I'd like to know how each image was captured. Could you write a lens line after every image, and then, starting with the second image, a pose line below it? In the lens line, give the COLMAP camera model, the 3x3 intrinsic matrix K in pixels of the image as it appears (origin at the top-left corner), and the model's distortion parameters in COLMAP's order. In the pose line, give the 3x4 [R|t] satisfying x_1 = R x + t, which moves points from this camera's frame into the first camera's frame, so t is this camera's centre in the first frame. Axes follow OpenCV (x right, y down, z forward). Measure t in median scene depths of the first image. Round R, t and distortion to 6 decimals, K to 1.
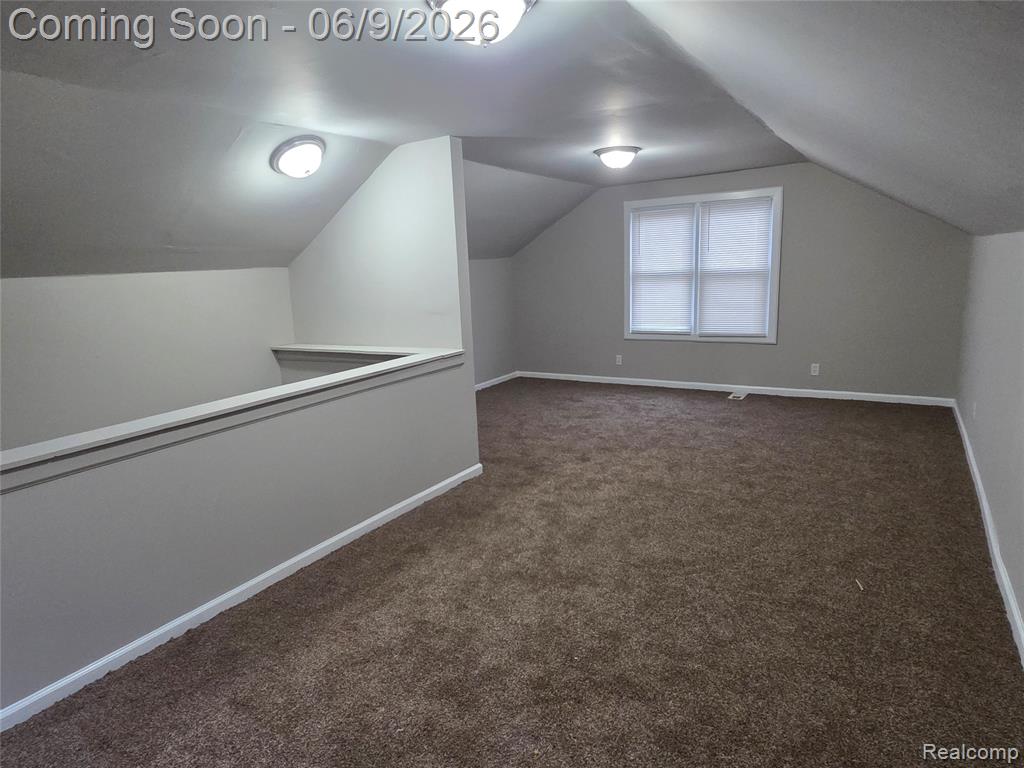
lens RADIAL K [[618.5, 0, 515.6], [0, 618.5, 380.0], [0, 0, 1]] dist [0.004934, 0.000608]
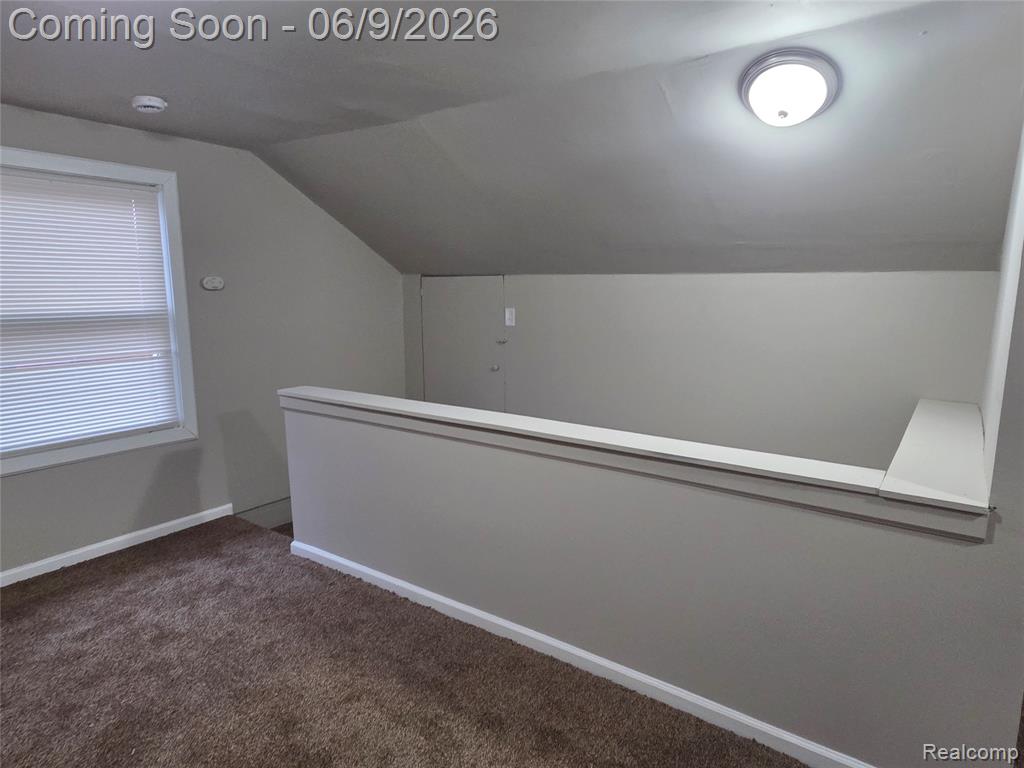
lens RADIAL K [[623.1, 0, 513.0], [0, 623.1, 391.1], [0, 0, 1]] dist [0.004287, 0.001088]
pose [[-0.048799, 0.209787, -0.976529, 0.380541], [-0.216203, 0.952295, 0.215385, -0.180401], [0.975128, 0.221640, -0.001115, 0.946180]]
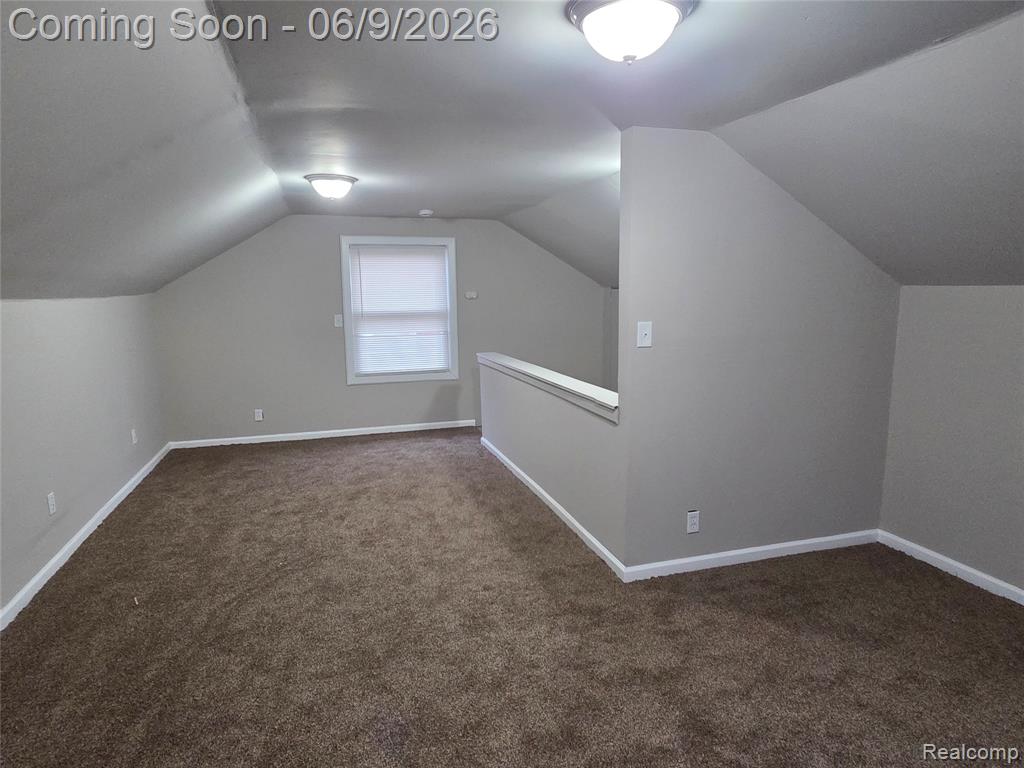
lens RADIAL K [[618.5, 0, 515.6], [0, 618.5, 380.0], [0, 0, 1]] dist [0.004934, 0.000608]
pose [[-0.637311, 0.156493, -0.754550, 0.773986], [-0.136388, 0.940798, 0.310317, -0.406875], [0.758441, 0.300680, -0.578237, 1.786901]]
